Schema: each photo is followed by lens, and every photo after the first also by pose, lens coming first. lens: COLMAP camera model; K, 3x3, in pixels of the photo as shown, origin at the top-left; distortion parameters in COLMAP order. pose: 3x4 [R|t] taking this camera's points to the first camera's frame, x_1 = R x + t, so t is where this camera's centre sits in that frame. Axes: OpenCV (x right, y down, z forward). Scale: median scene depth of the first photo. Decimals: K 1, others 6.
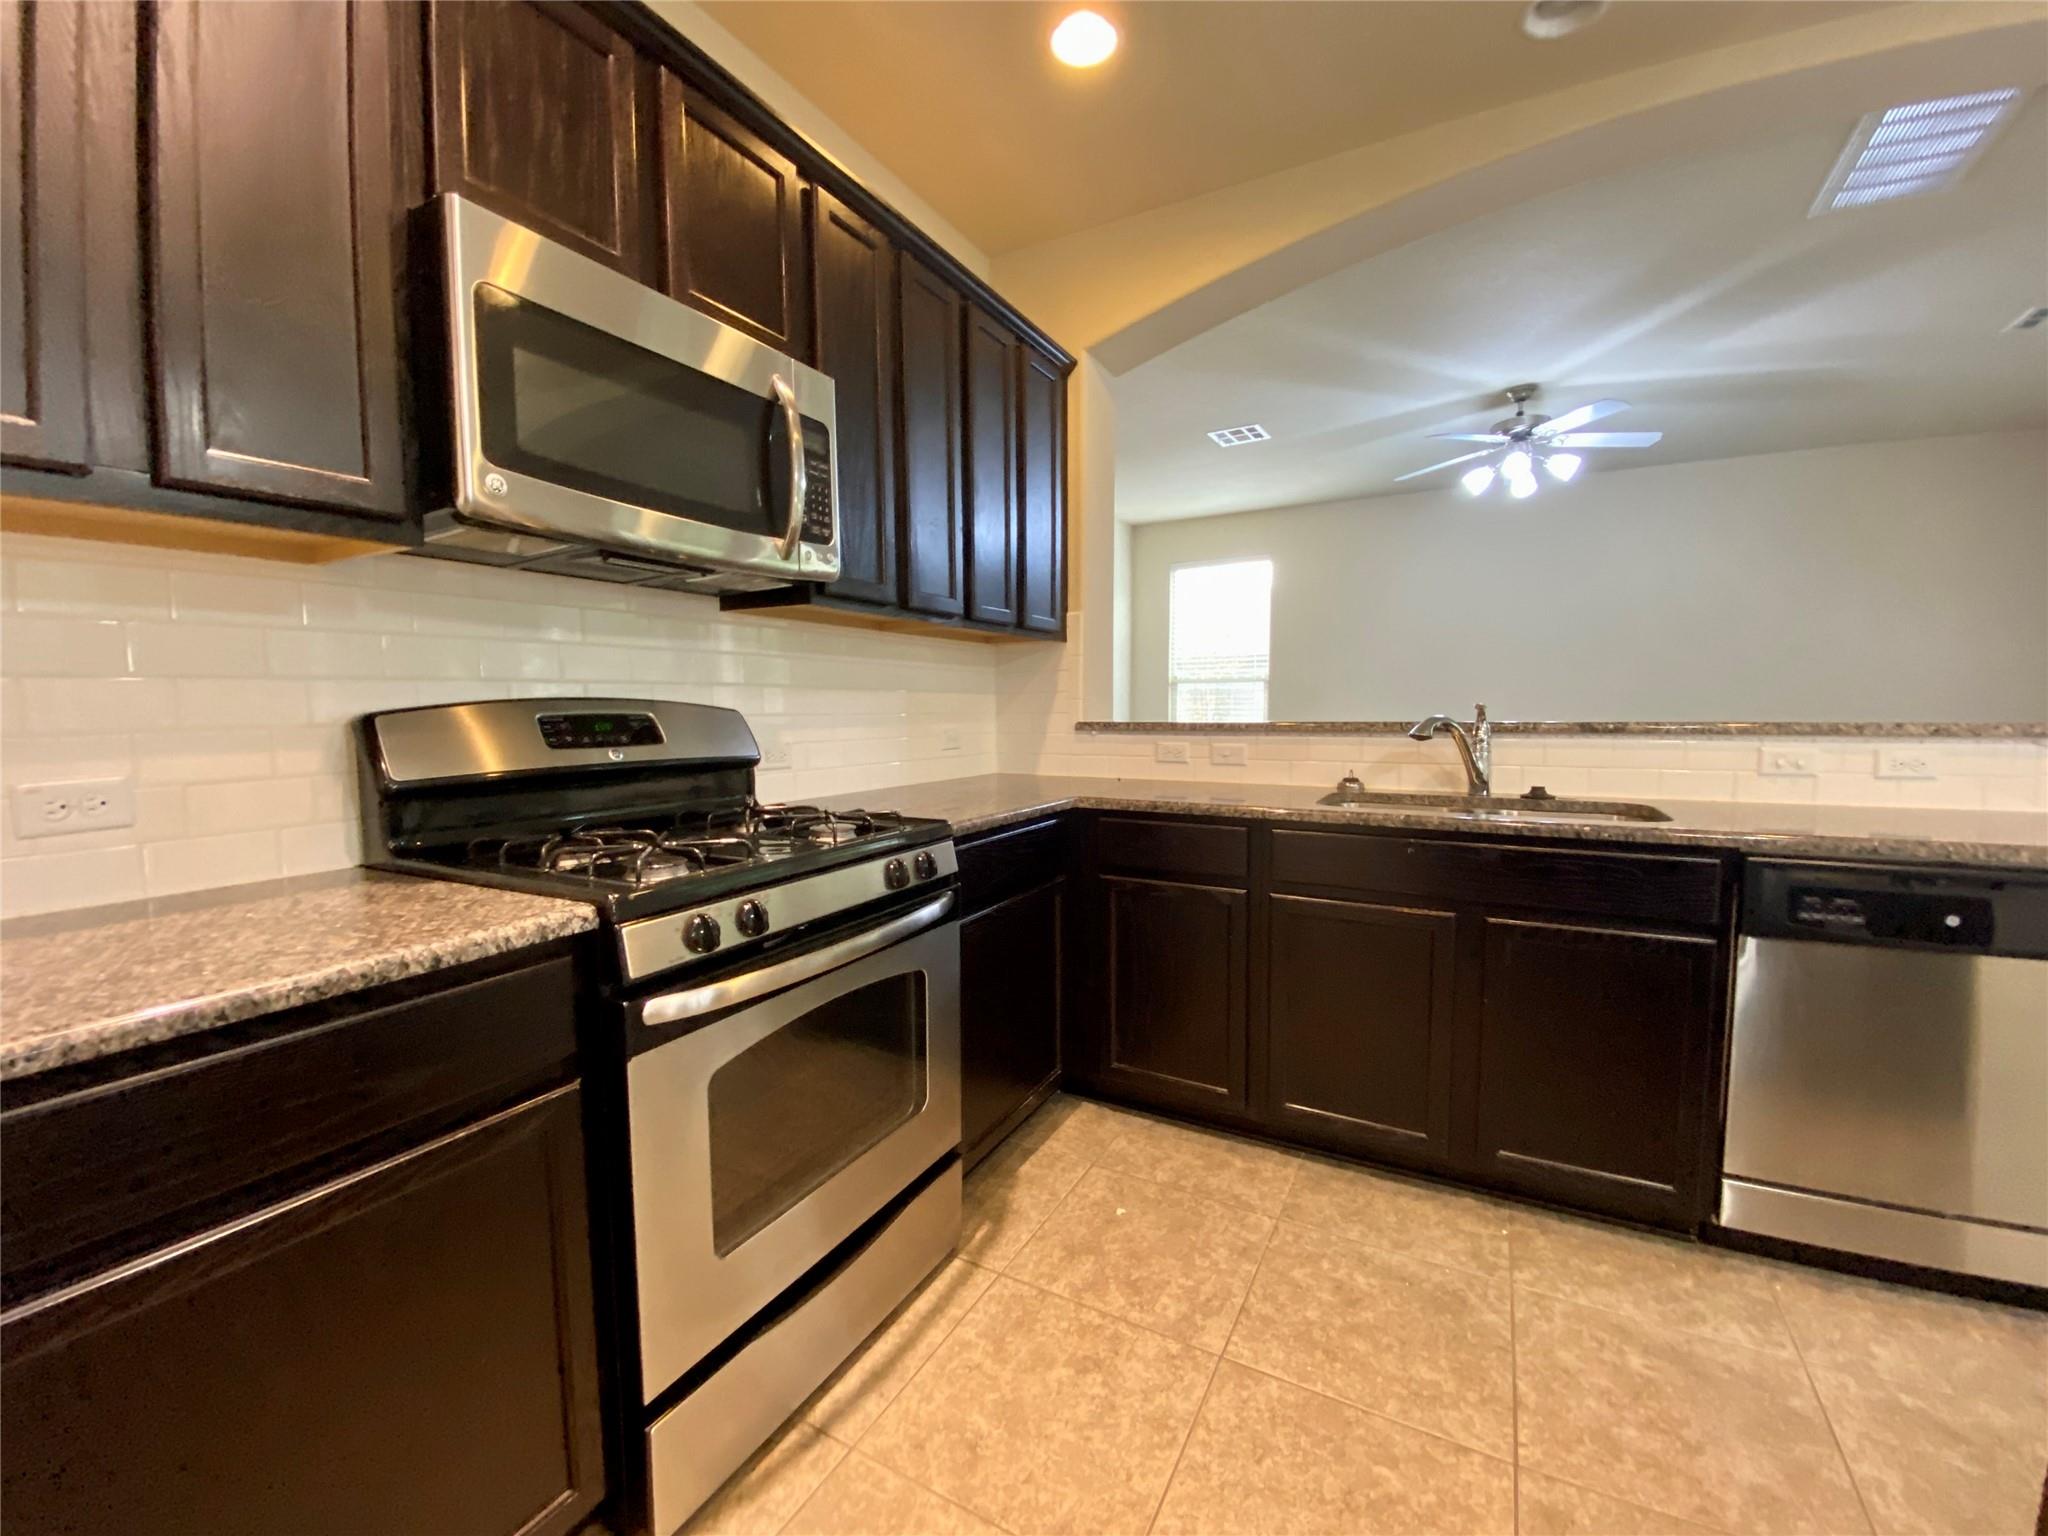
lens RADIAL K [[831.3, 0, 1028.9], [0, 831.3, 765.7], [0, 0, 1]] dist [0.022526, -0.020788]
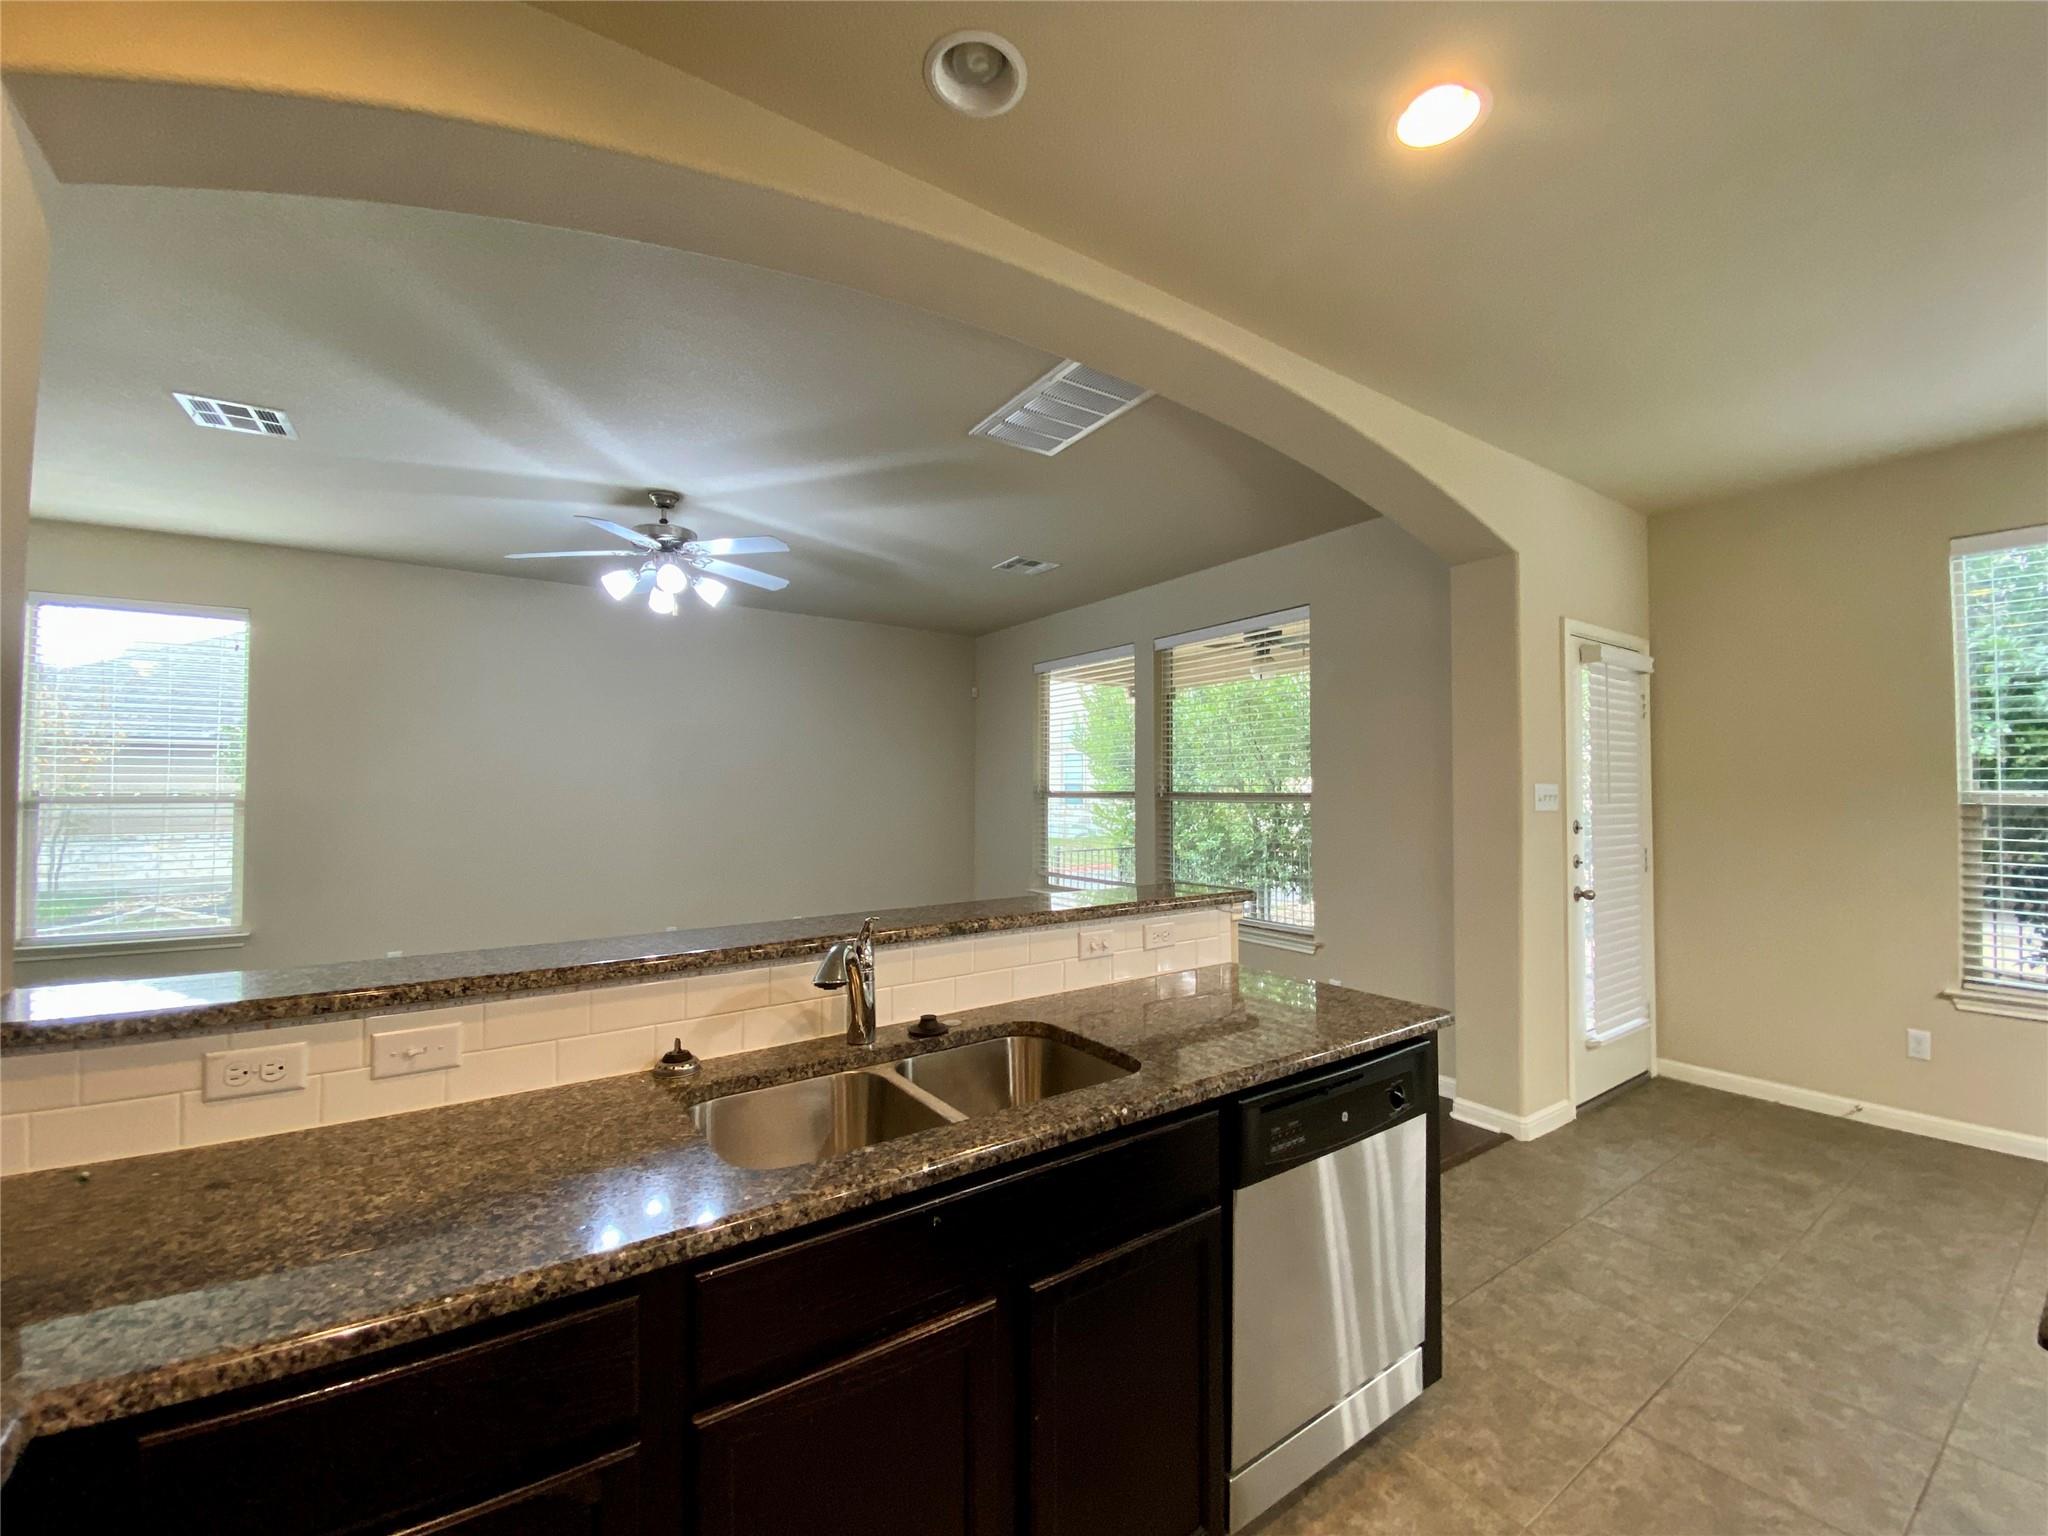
lens RADIAL K [[826.5, 0, 1025.6], [0, 826.5, 764.9], [0, 0, 1]] dist [0.019545, -0.020745]
pose [[0.446571, 0.034869, 0.894069, -0.042604], [0.064238, 0.995412, -0.070907, -0.148730], [-0.892439, 0.089098, 0.442282, 0.566511]]
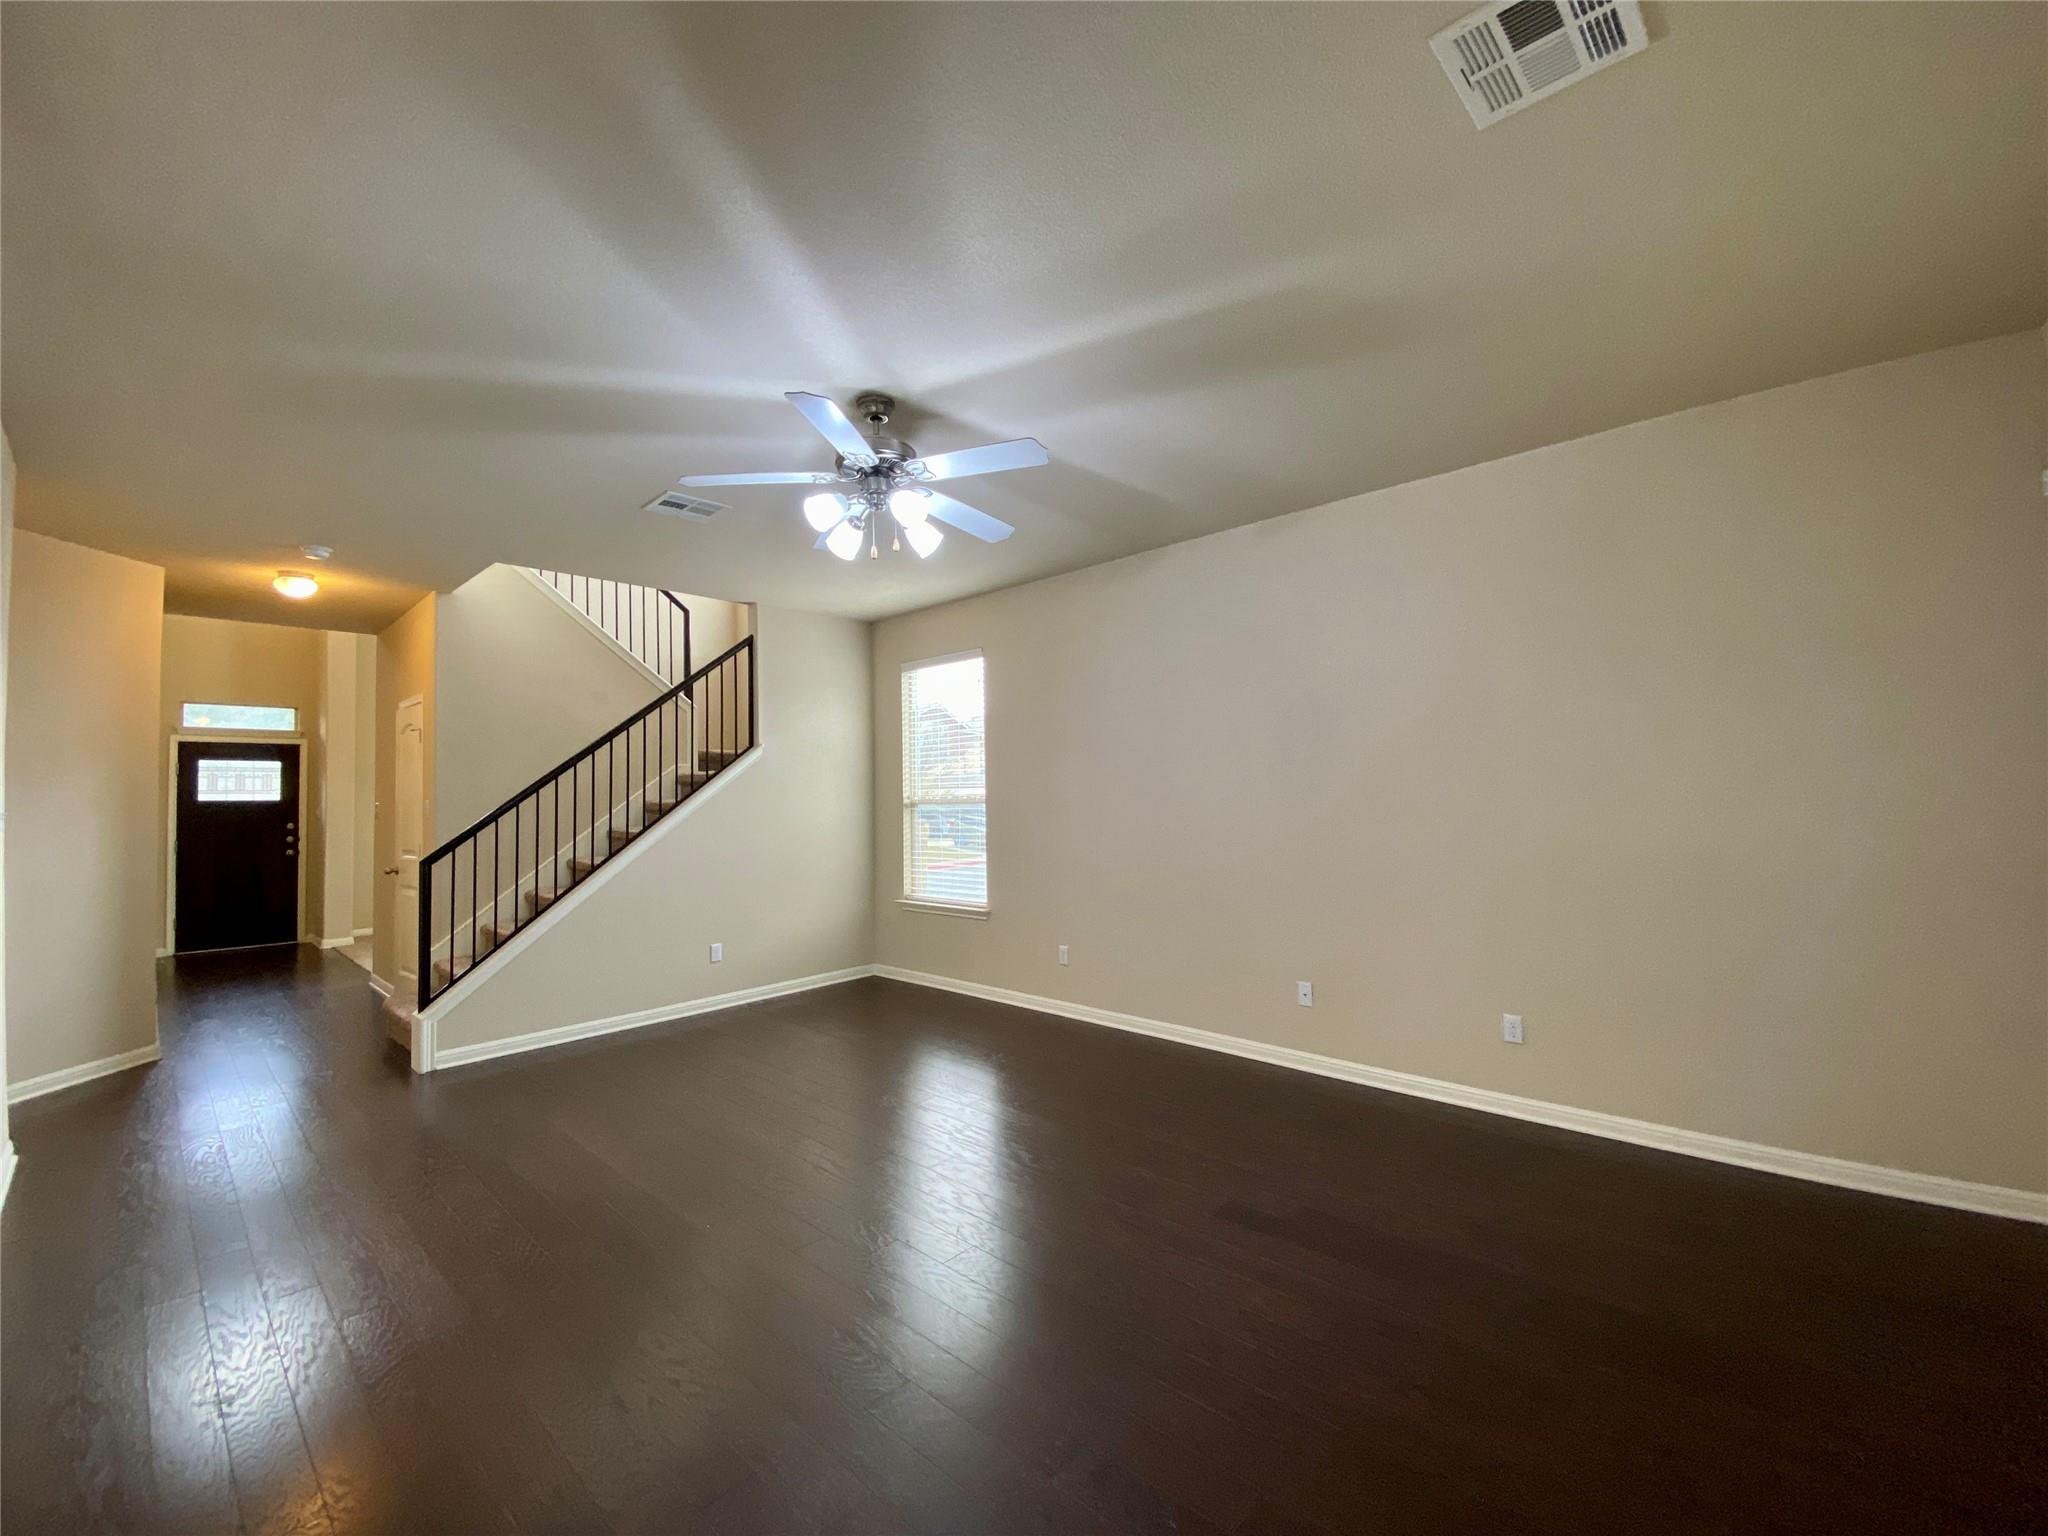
lens RADIAL K [[826.5, 0, 1025.6], [0, 826.5, 764.9], [0, 0, 1]] dist [0.019545, -0.020745]
pose [[0.969007, -0.019062, -0.246297, 1.689639], [-0.008921, 0.993668, -0.112005, -0.160996], [0.246872, 0.110731, 0.962701, 0.811040]]
